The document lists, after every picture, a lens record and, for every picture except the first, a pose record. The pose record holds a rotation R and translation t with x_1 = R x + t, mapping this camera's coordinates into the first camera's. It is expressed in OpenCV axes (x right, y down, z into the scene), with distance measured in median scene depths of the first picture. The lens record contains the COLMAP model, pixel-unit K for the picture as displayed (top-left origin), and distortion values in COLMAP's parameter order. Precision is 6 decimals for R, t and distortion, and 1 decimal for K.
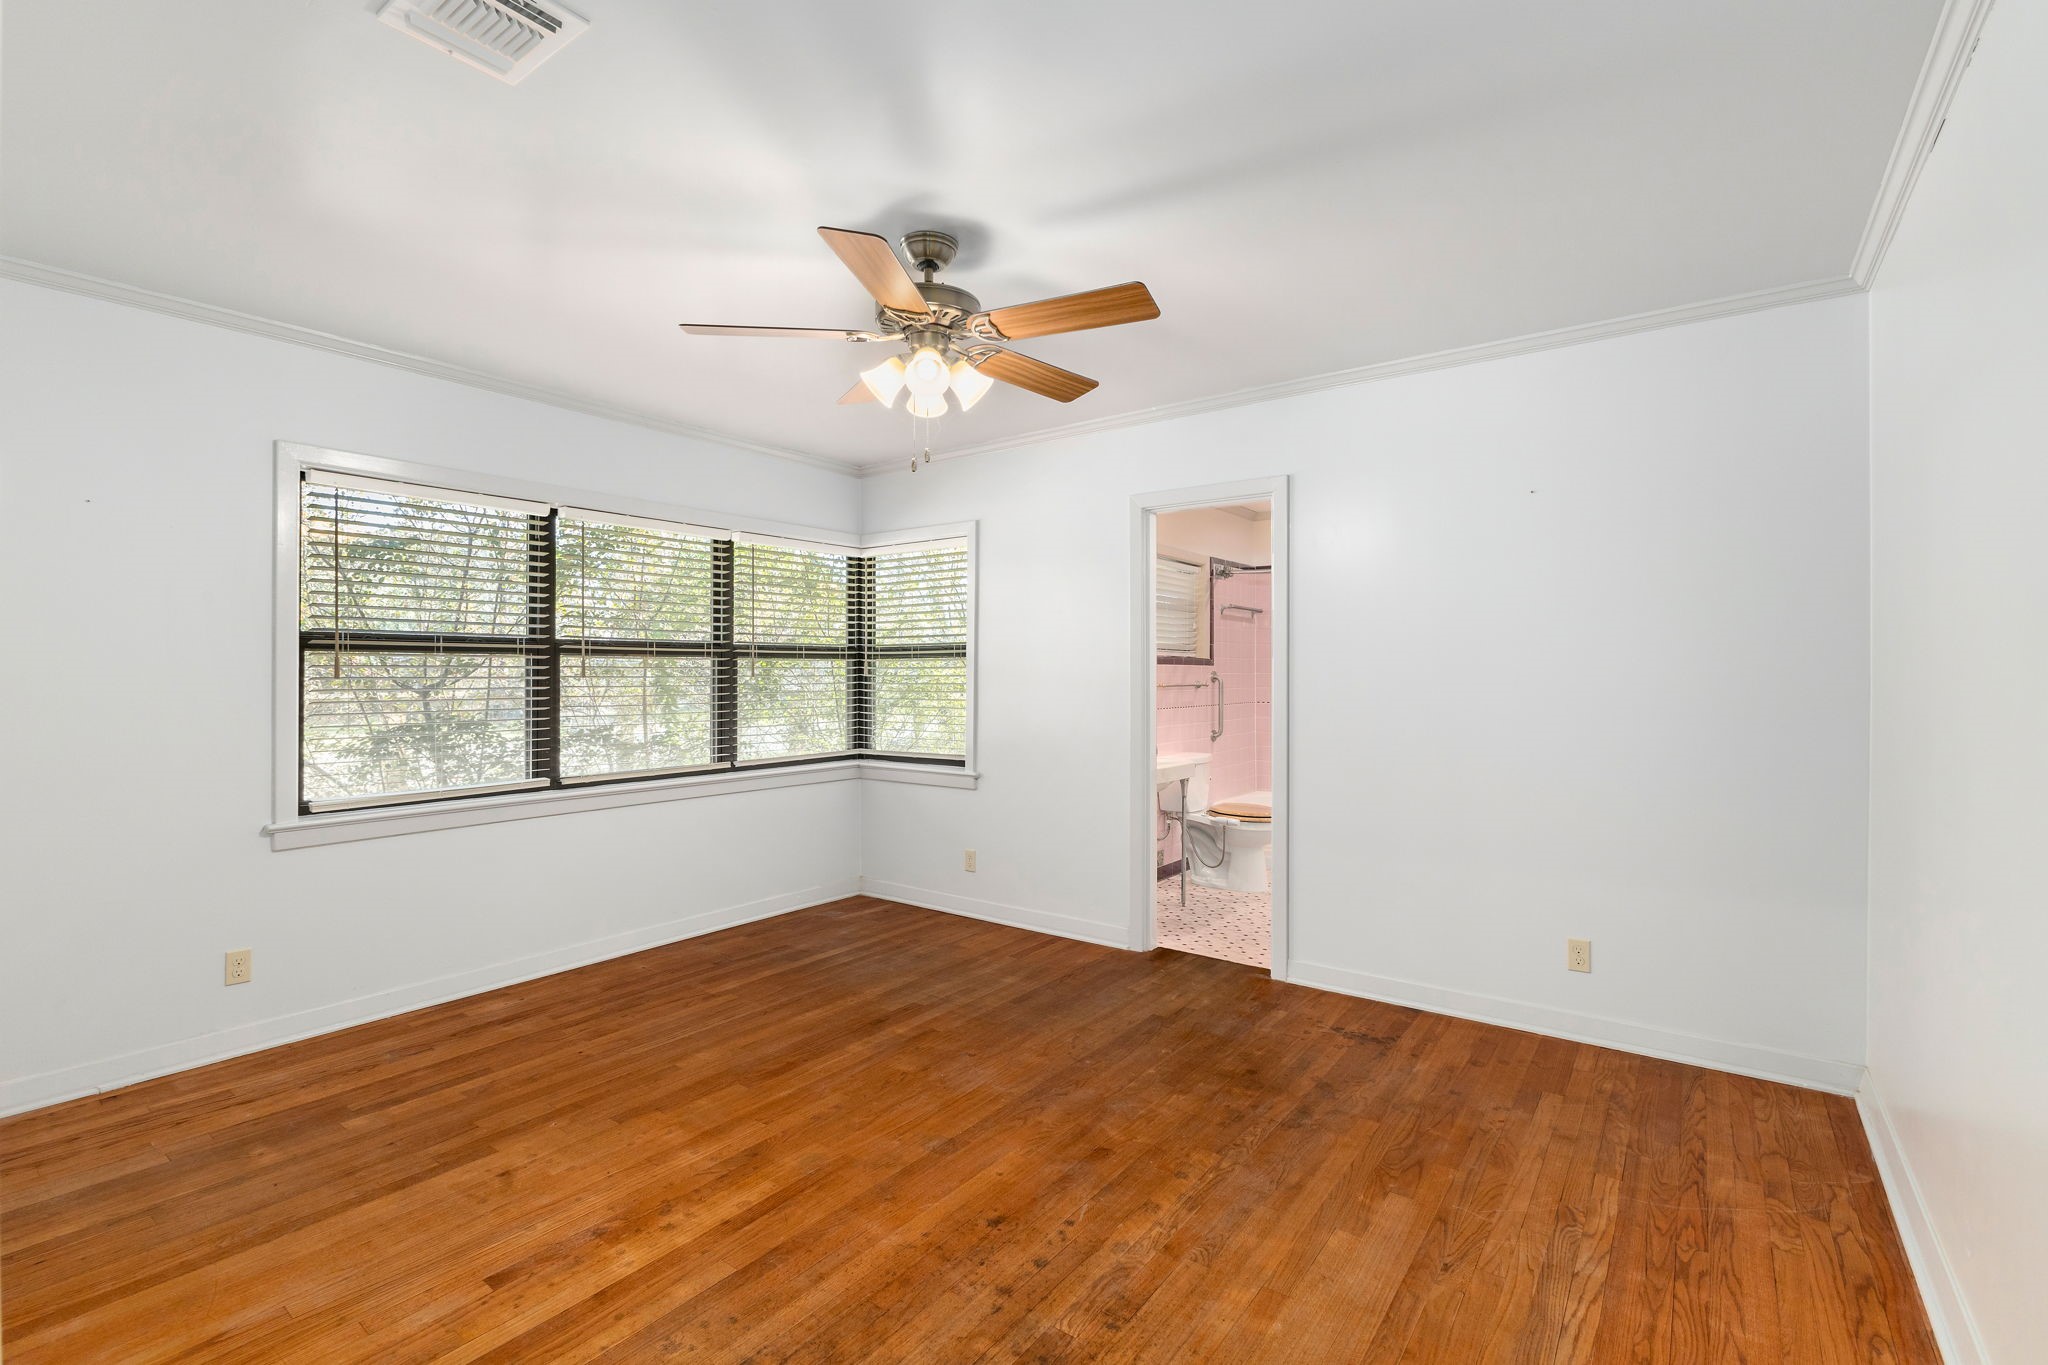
lens RADIAL K [[920.8, 0, 1017.1], [0, 920.8, 684.8], [0, 0, 1]] dist [-0.004513, -0.001913]
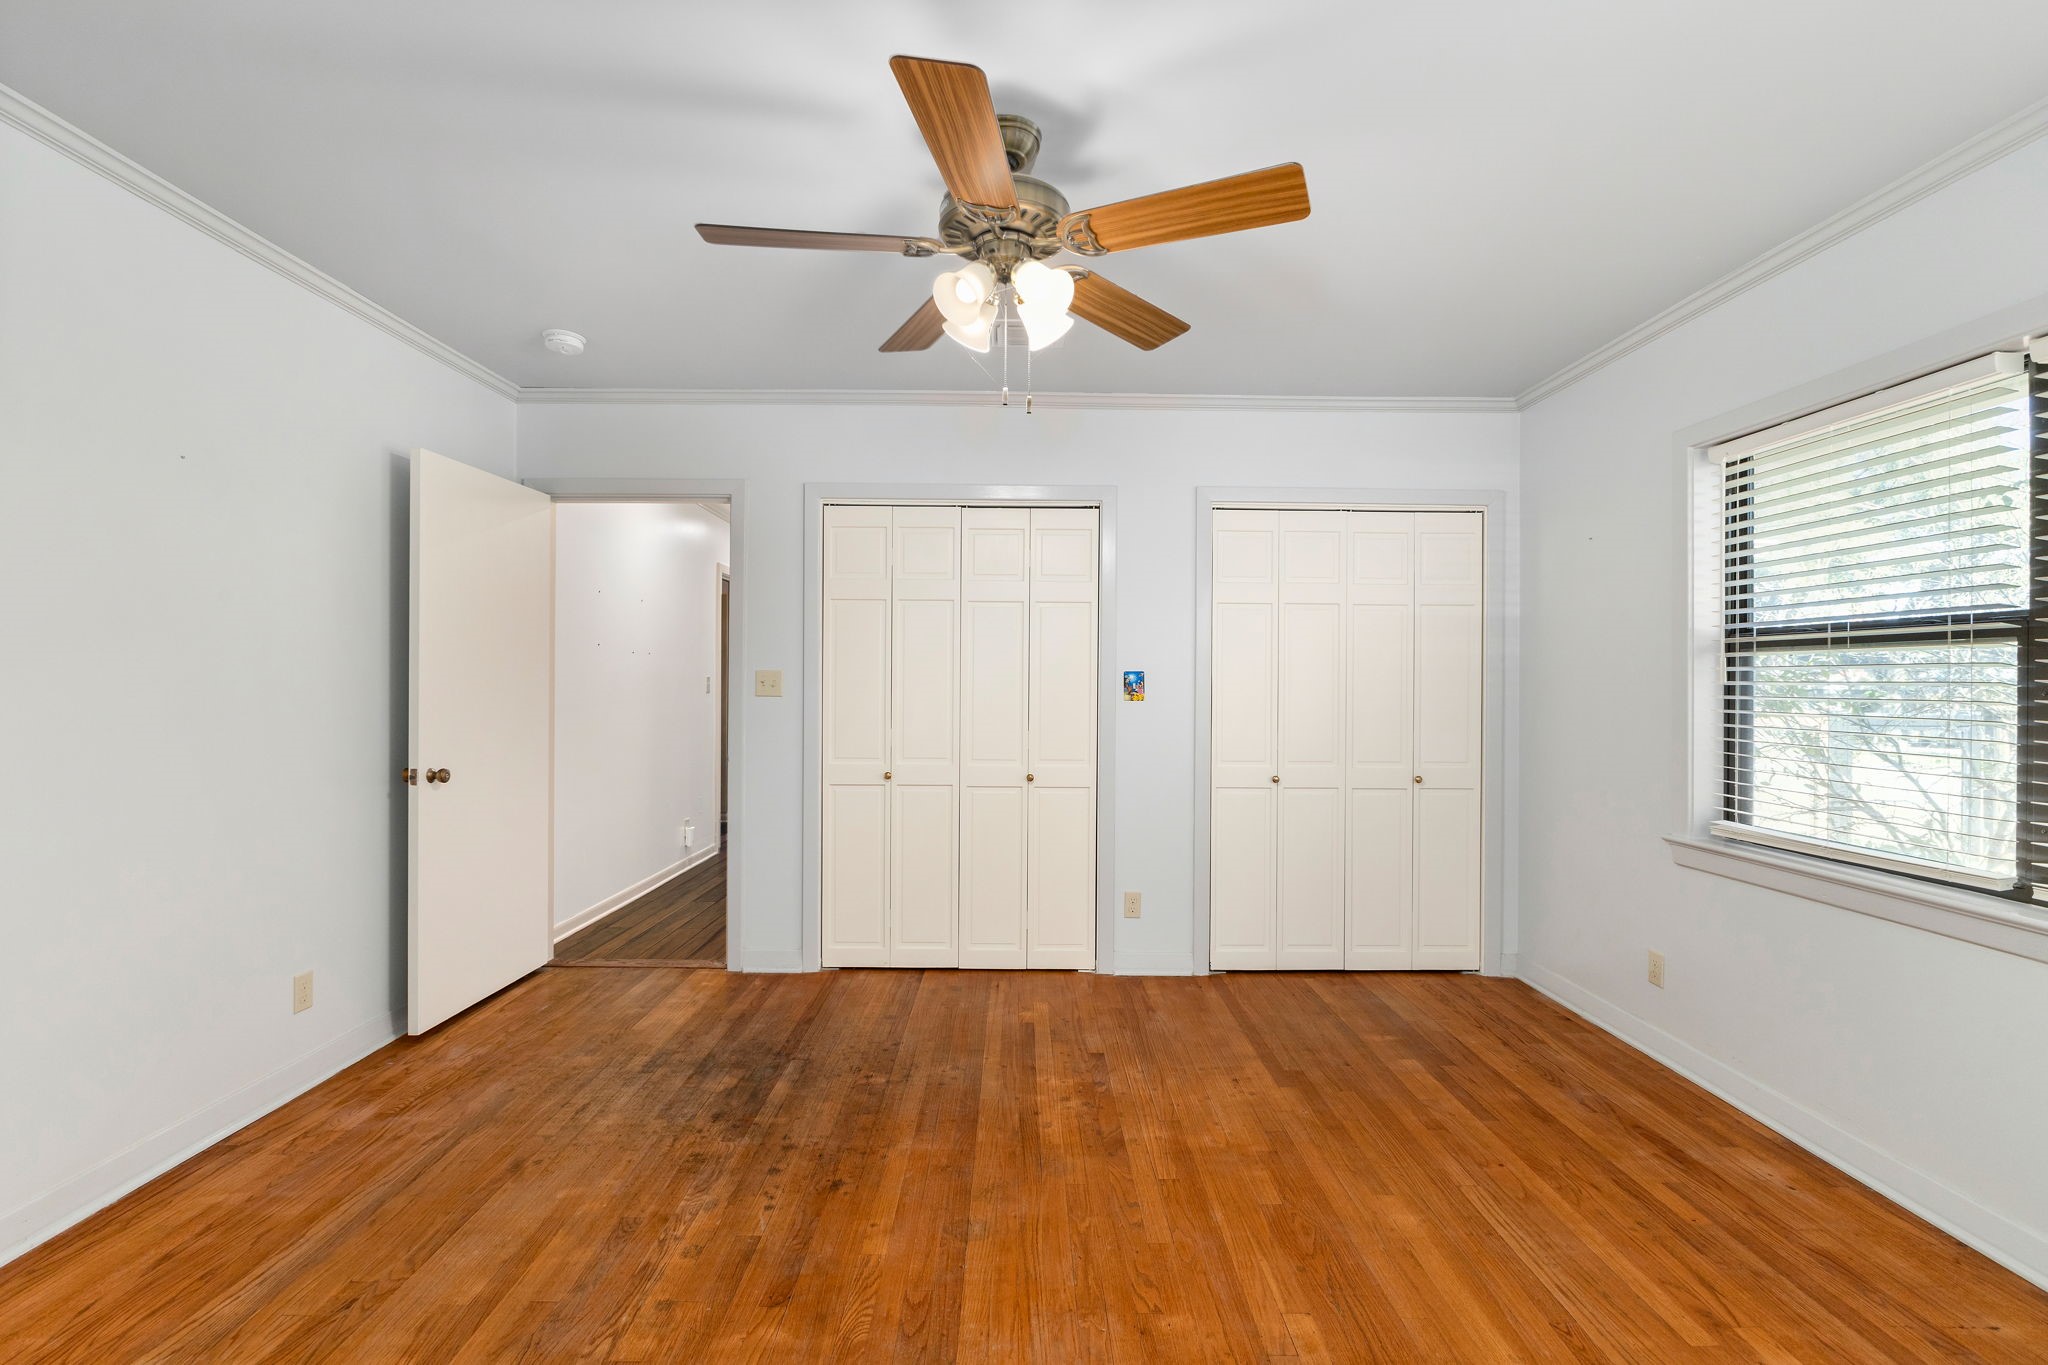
lens RADIAL K [[920.8, 0, 1019.7], [0, 920.8, 677.4], [0, 0, 1]] dist [-0.004513, -0.001913]
pose [[-0.802351, -0.008092, -0.596798, 0.405607], [-0.014168, 0.999885, 0.005490, -0.007950], [0.596684, 0.012861, -0.802373, 1.797063]]
